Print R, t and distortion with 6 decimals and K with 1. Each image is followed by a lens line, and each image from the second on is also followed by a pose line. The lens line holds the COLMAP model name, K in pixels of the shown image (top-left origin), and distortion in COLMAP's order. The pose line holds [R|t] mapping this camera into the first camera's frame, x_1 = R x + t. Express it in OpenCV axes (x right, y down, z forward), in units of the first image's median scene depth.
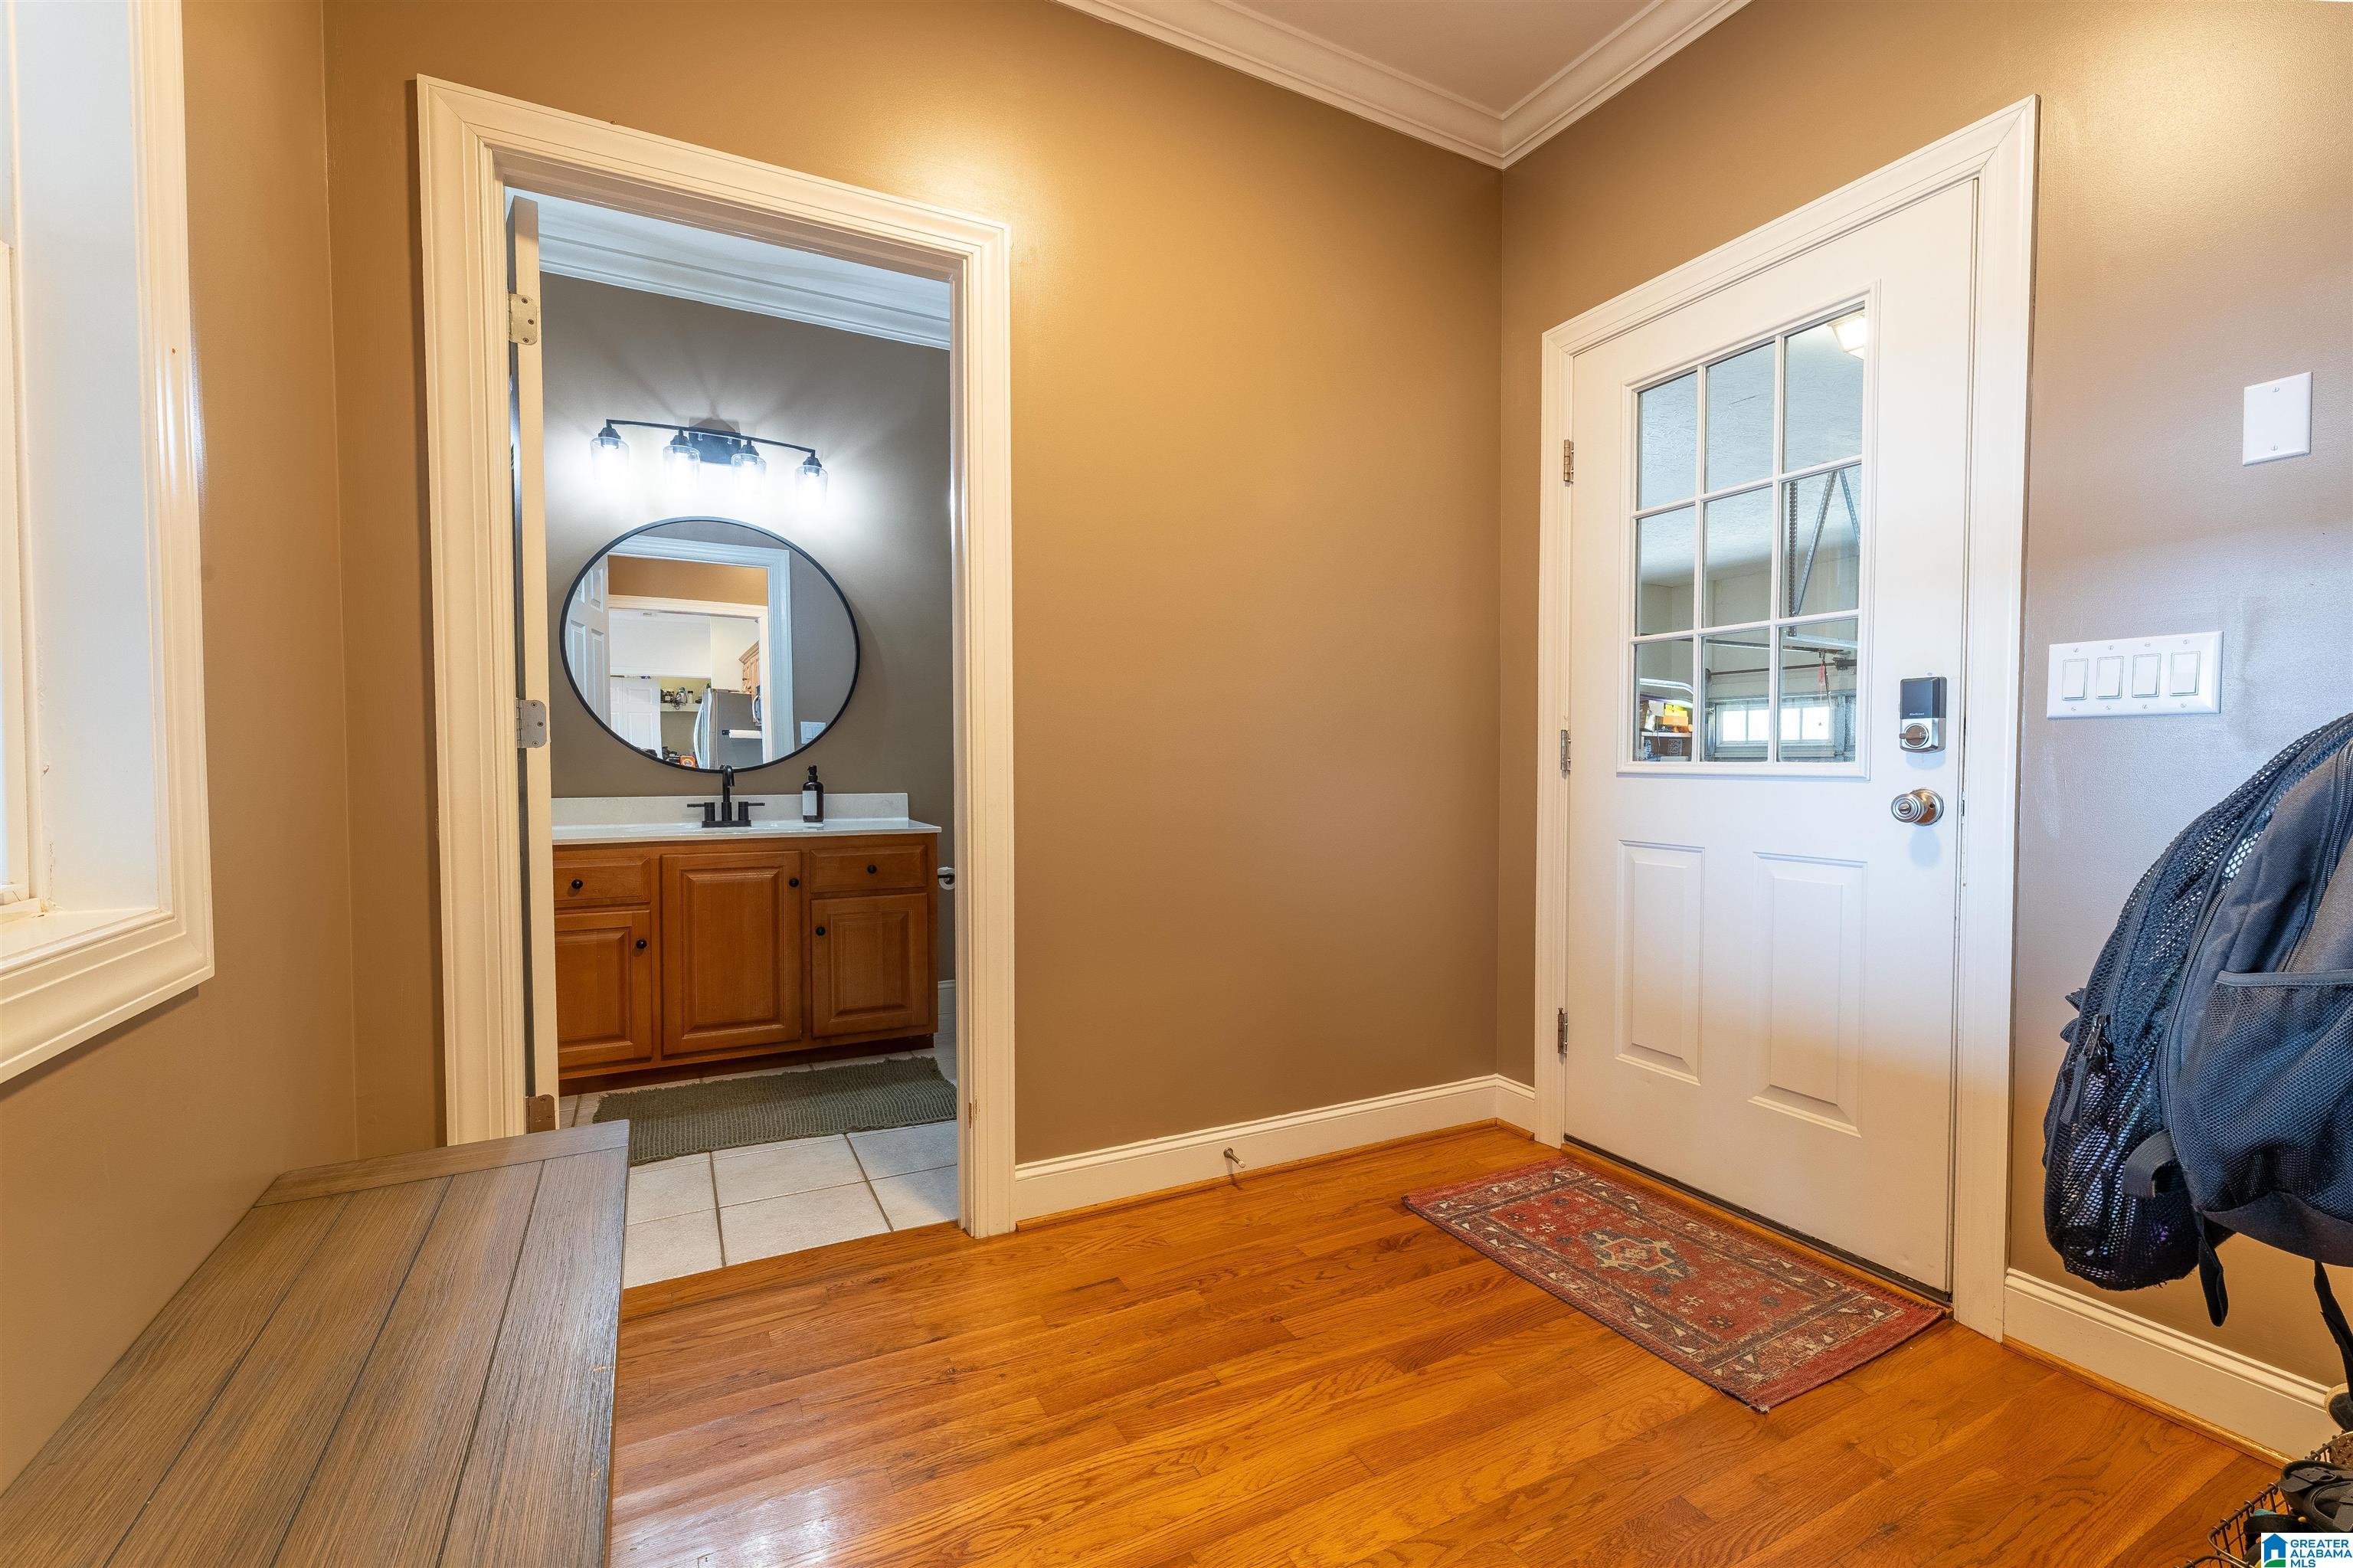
lens RADIAL K [[987.2, 0, 1180.8], [0, 987.2, 779.4], [0, 0, 1]] dist [0.017334, 0.000108]
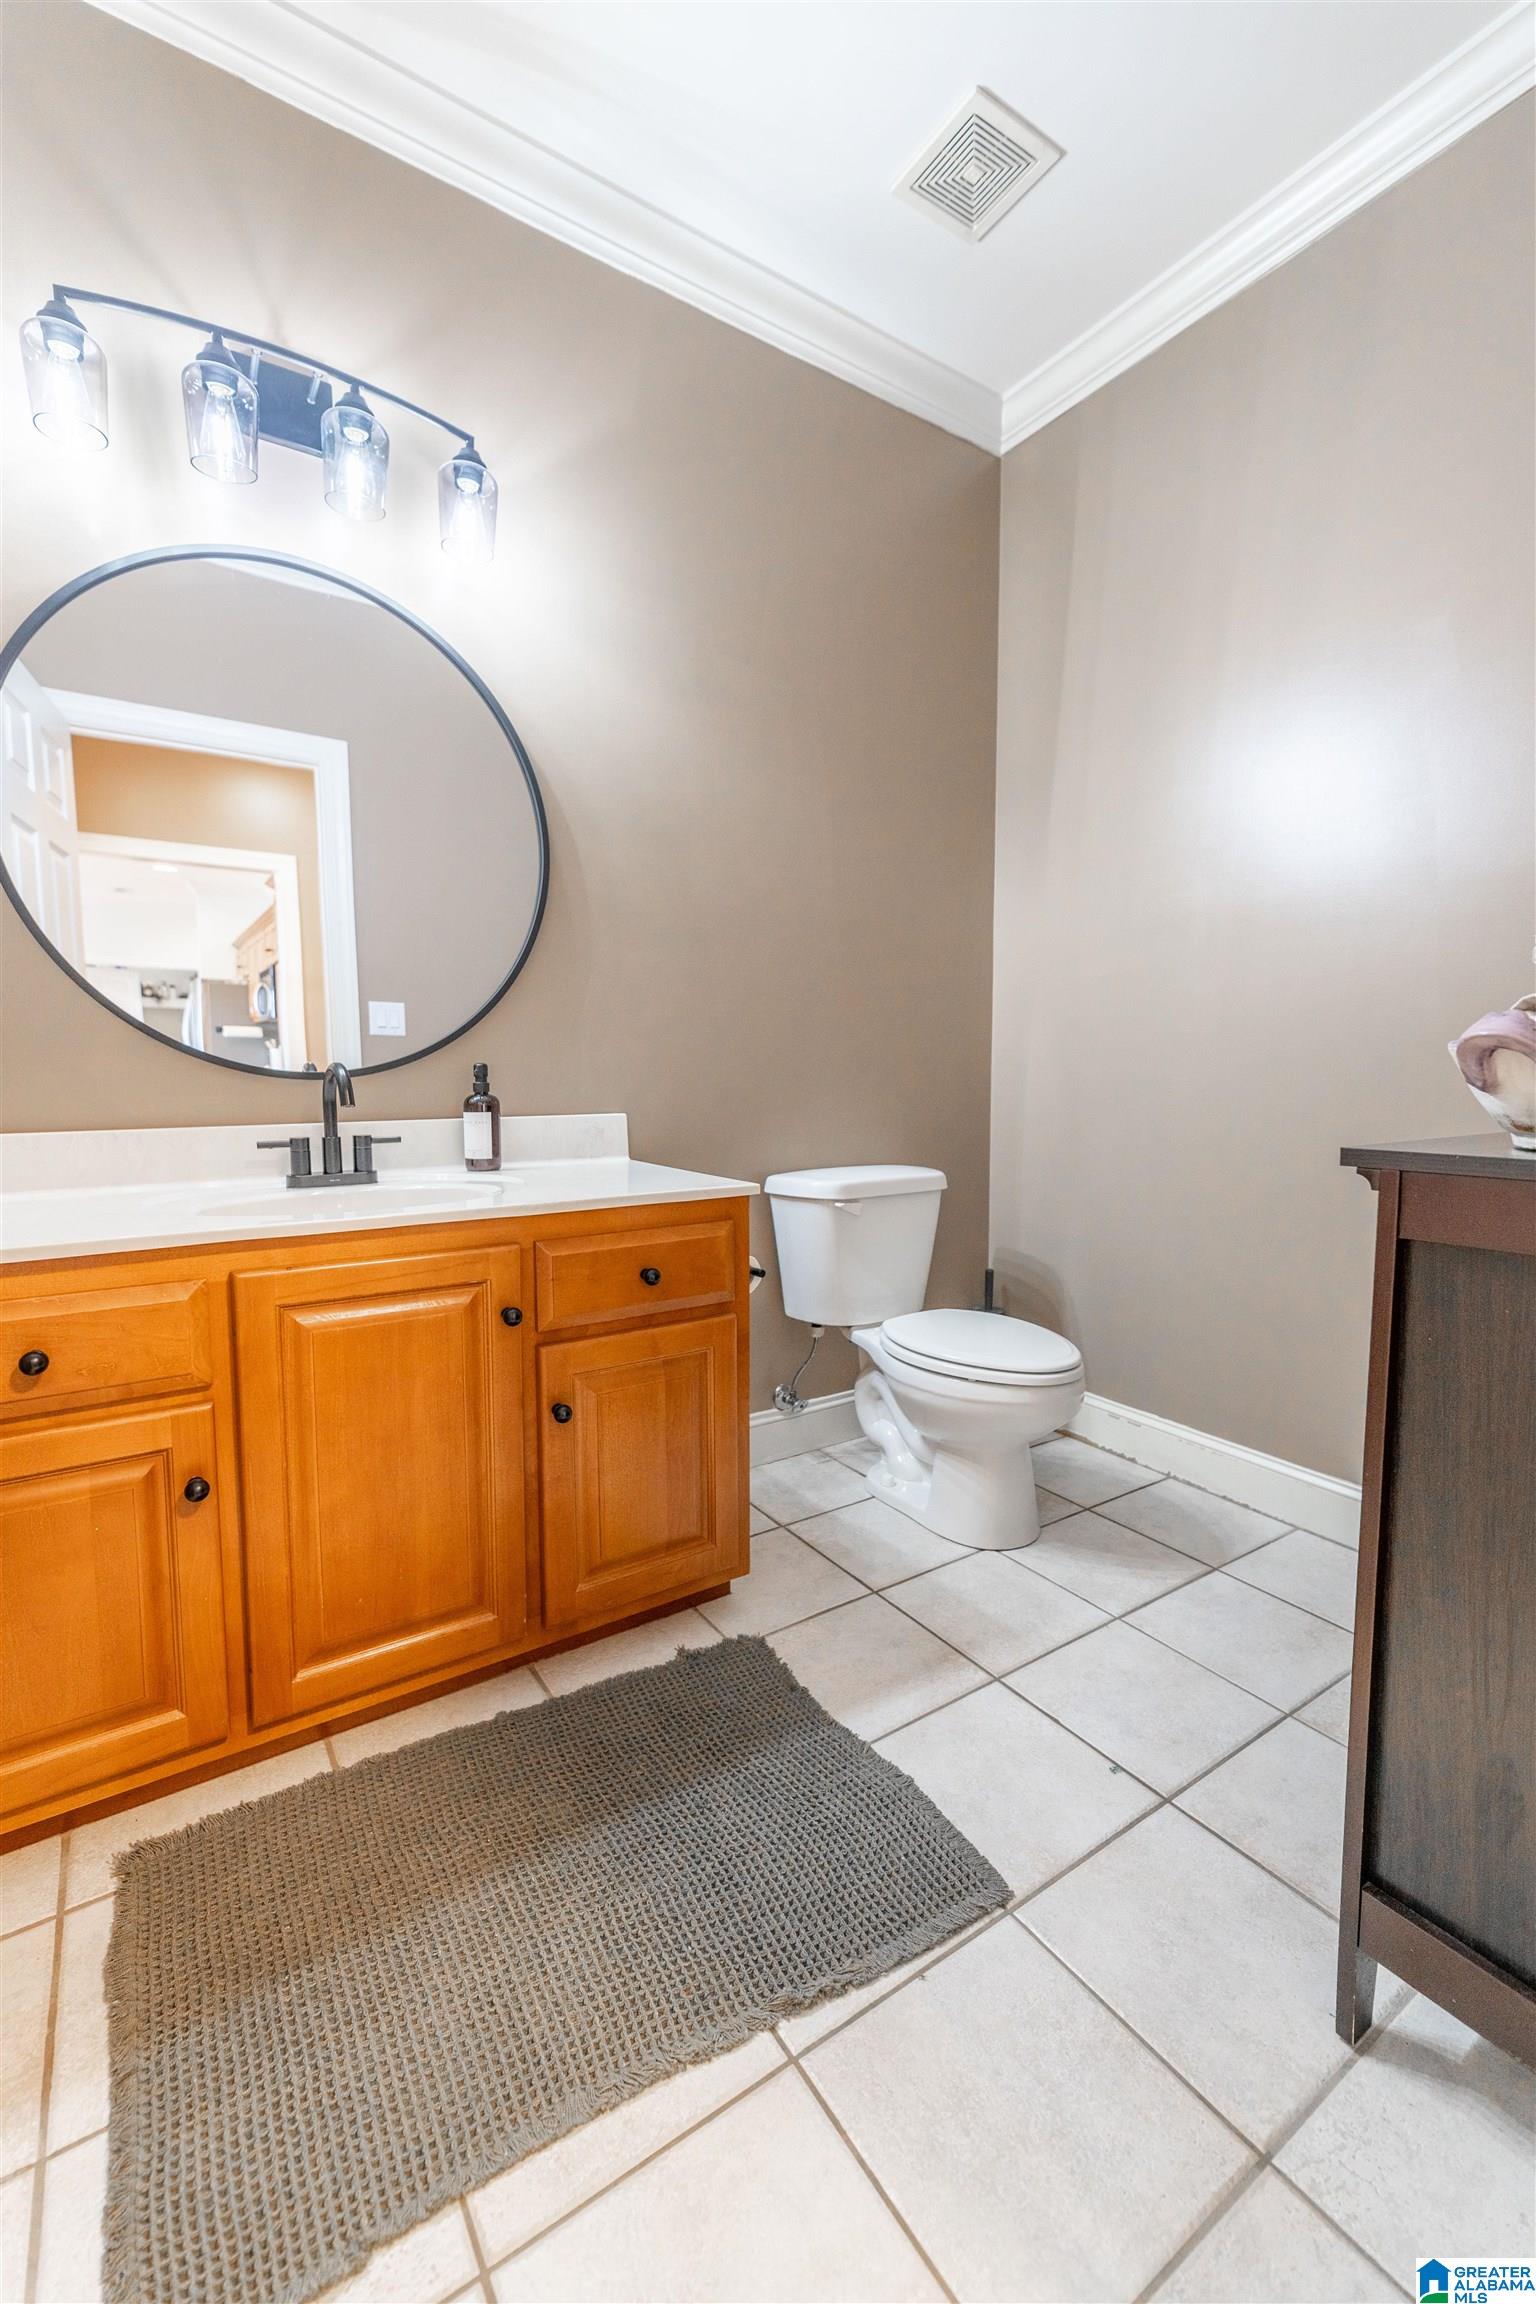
lens RADIAL K [[1115.8, 0, 761.4], [0, 1115.8, 1168.3], [0, 0, 1]] dist [0.004708, 0.000912]
pose [[0.999784, -0.003493, 0.020477, -0.256091], [0.001949, 0.997184, 0.074967, -0.003102], [-0.020681, -0.074911, 0.996976, 0.435811]]
